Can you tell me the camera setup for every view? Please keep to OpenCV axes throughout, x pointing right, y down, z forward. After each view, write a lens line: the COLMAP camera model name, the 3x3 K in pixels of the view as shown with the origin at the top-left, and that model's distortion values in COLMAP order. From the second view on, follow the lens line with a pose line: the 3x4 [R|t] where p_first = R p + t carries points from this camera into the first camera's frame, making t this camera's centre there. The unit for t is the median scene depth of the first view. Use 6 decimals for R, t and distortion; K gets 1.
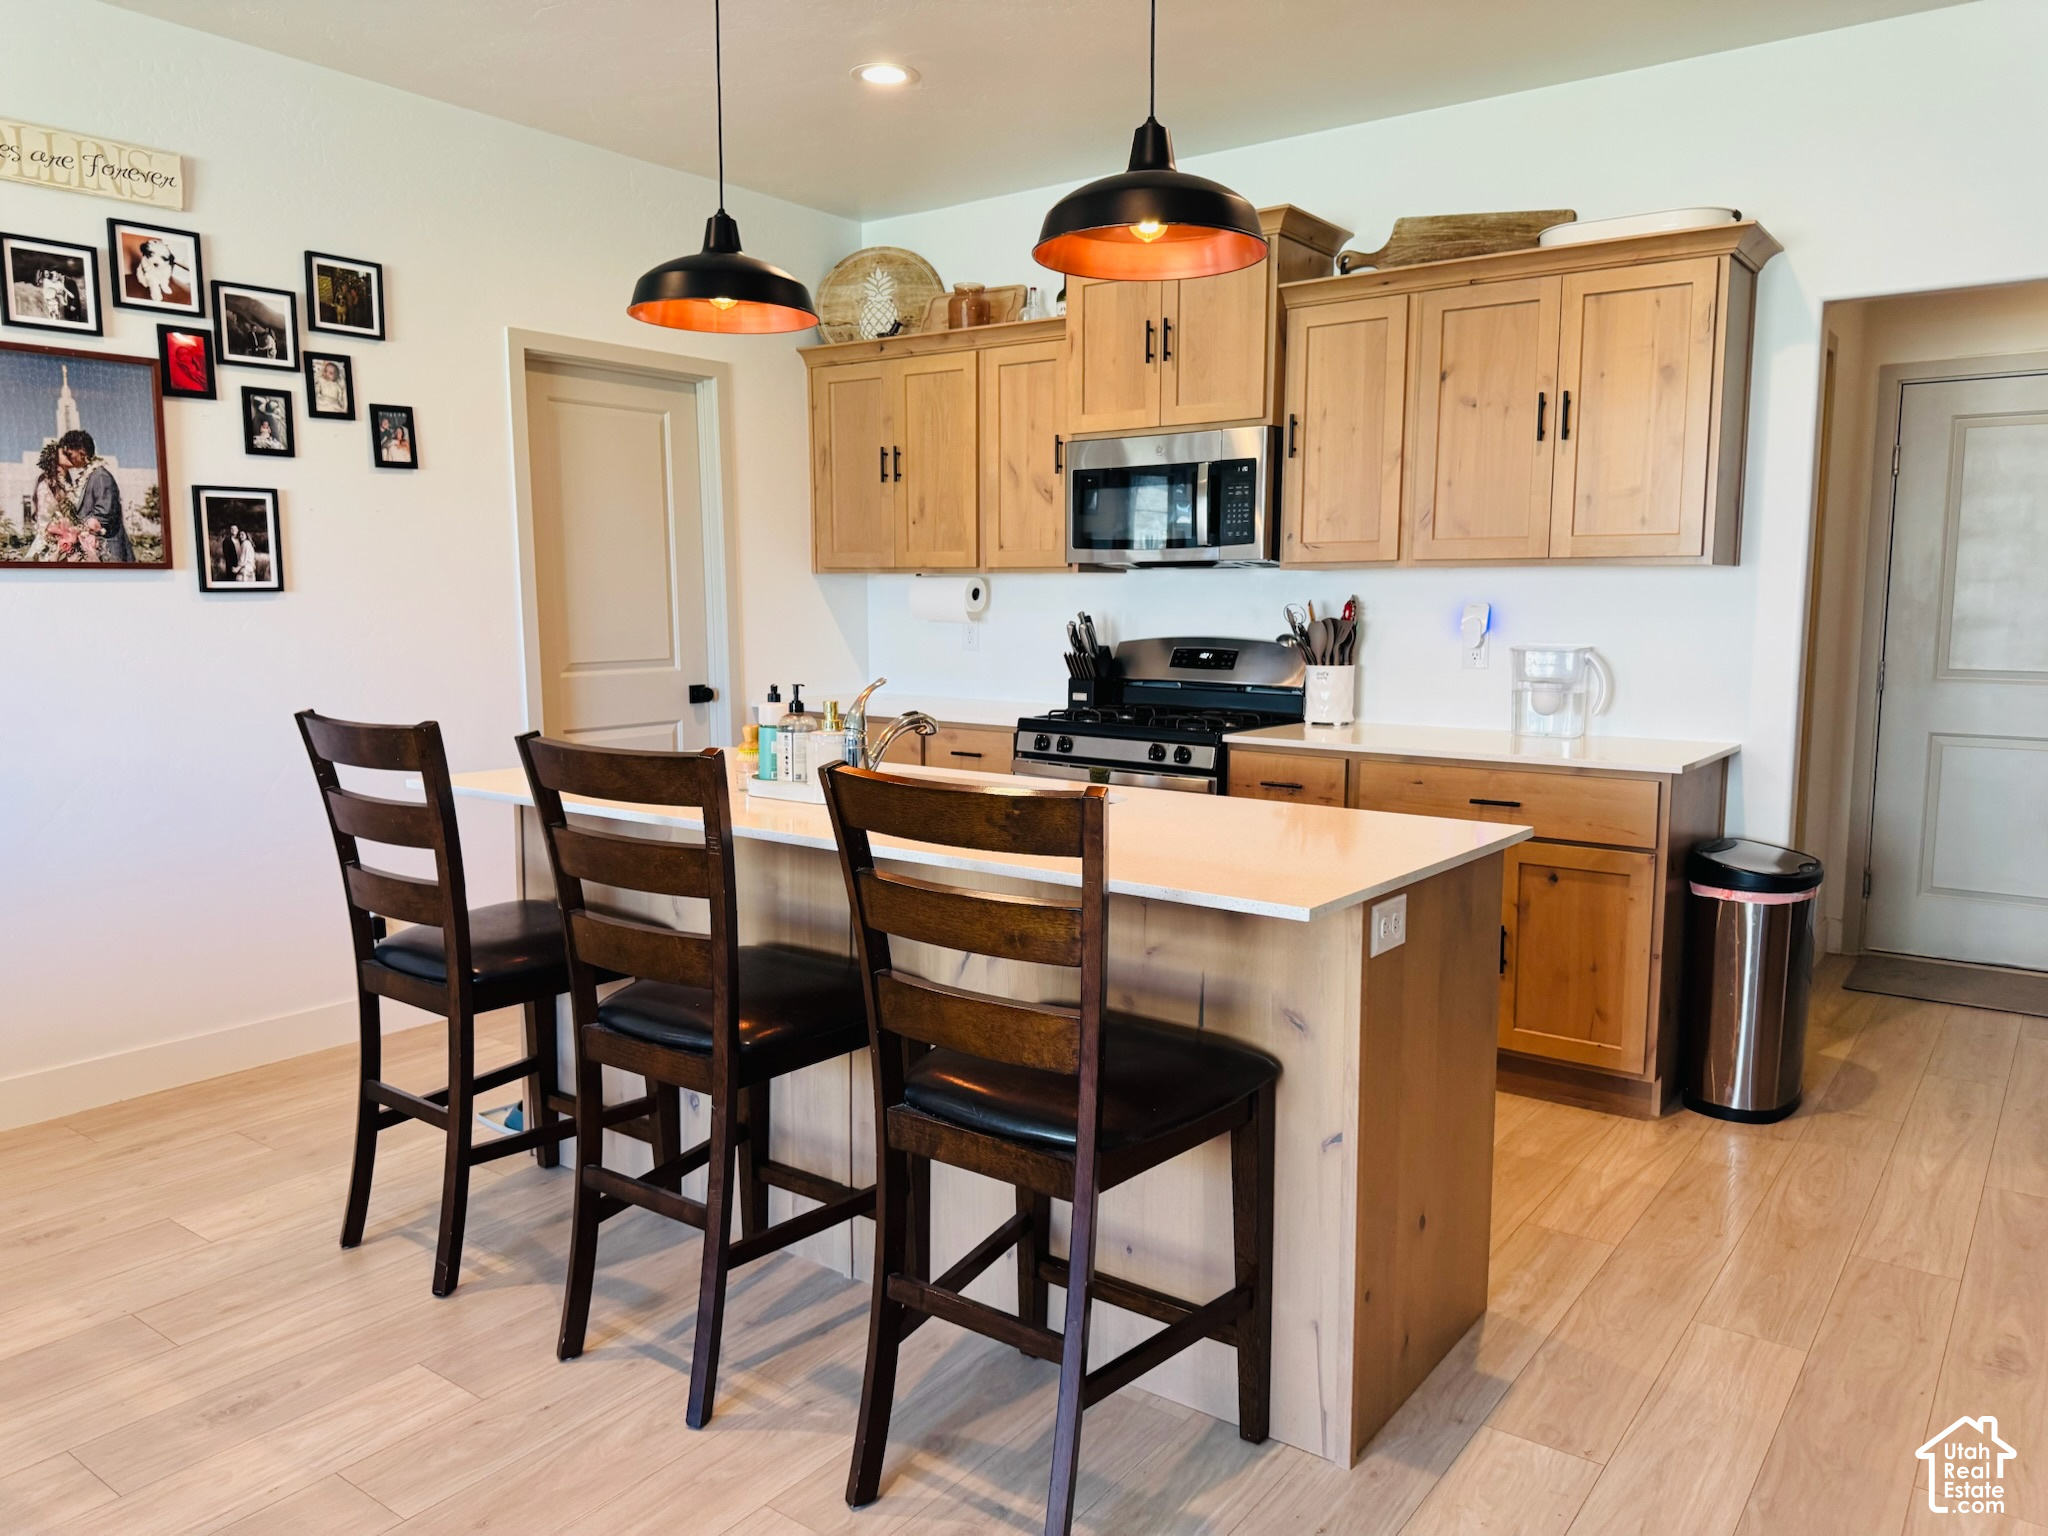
lens RADIAL K [[1444.3, 0, 1028.1], [0, 1444.3, 772.5], [0, 0, 1]] dist [0.055977, -0.073181]
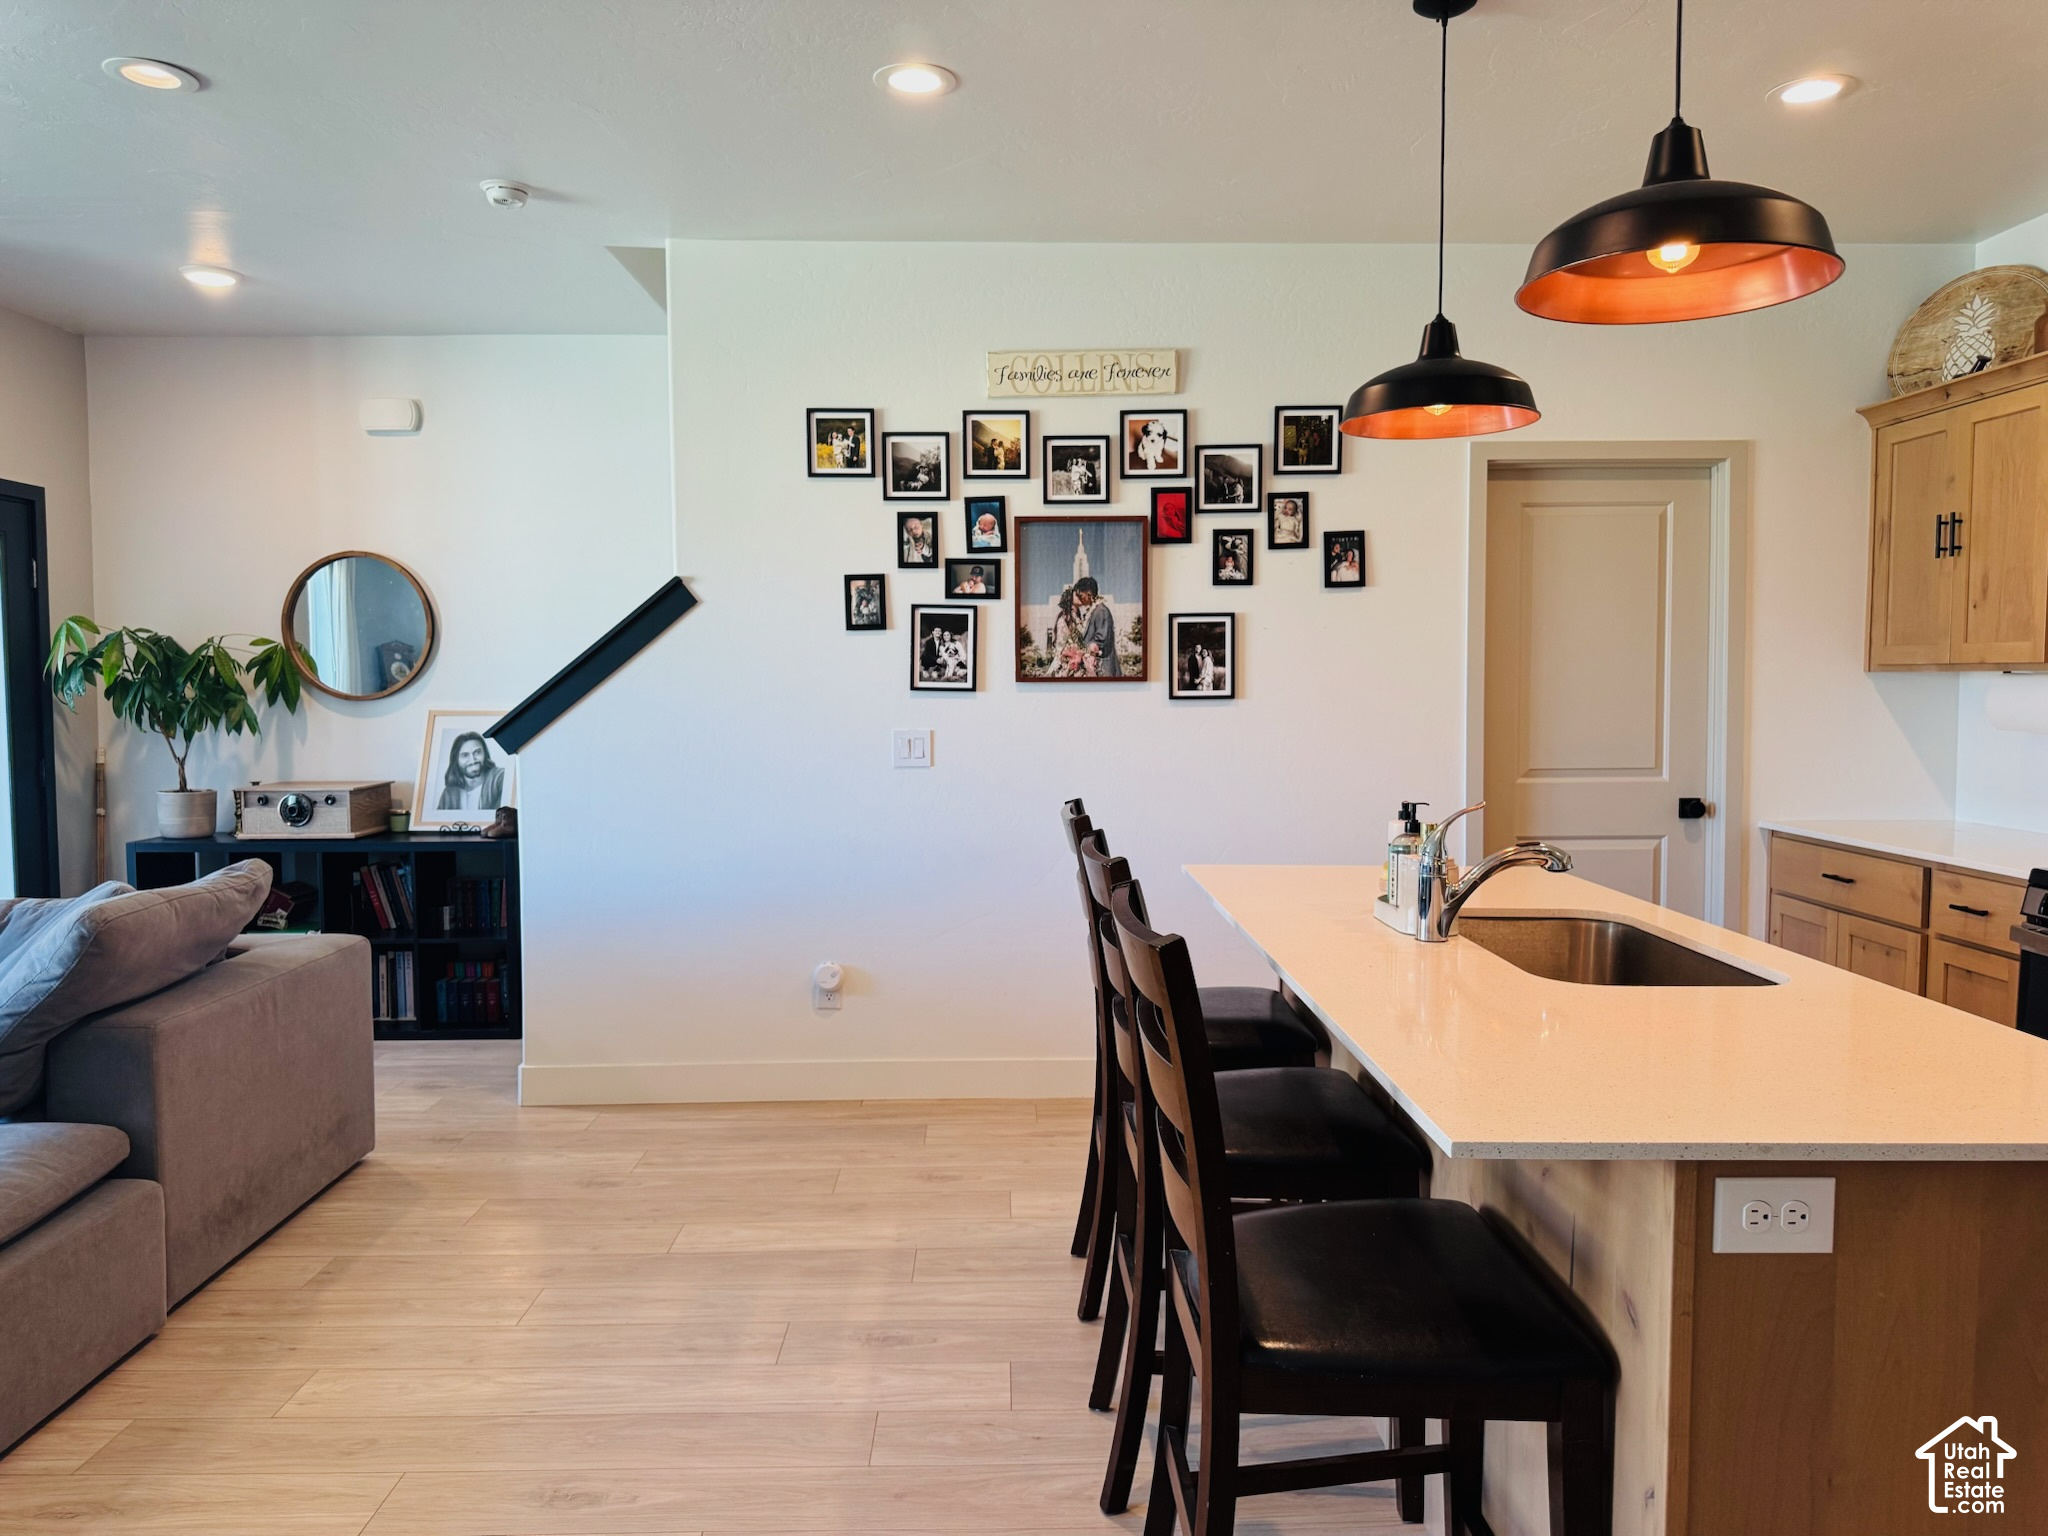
lens RADIAL K [[1426.1, 0, 1029.4], [0, 1426.1, 779.2], [0, 0, 1]] dist [0.048173, -0.070448]
pose [[0.608356, 0.049123, -0.792142, 0.318399], [-0.093544, 0.995564, -0.010102, -0.033767], [0.788132, 0.080246, 0.610253, 0.179499]]
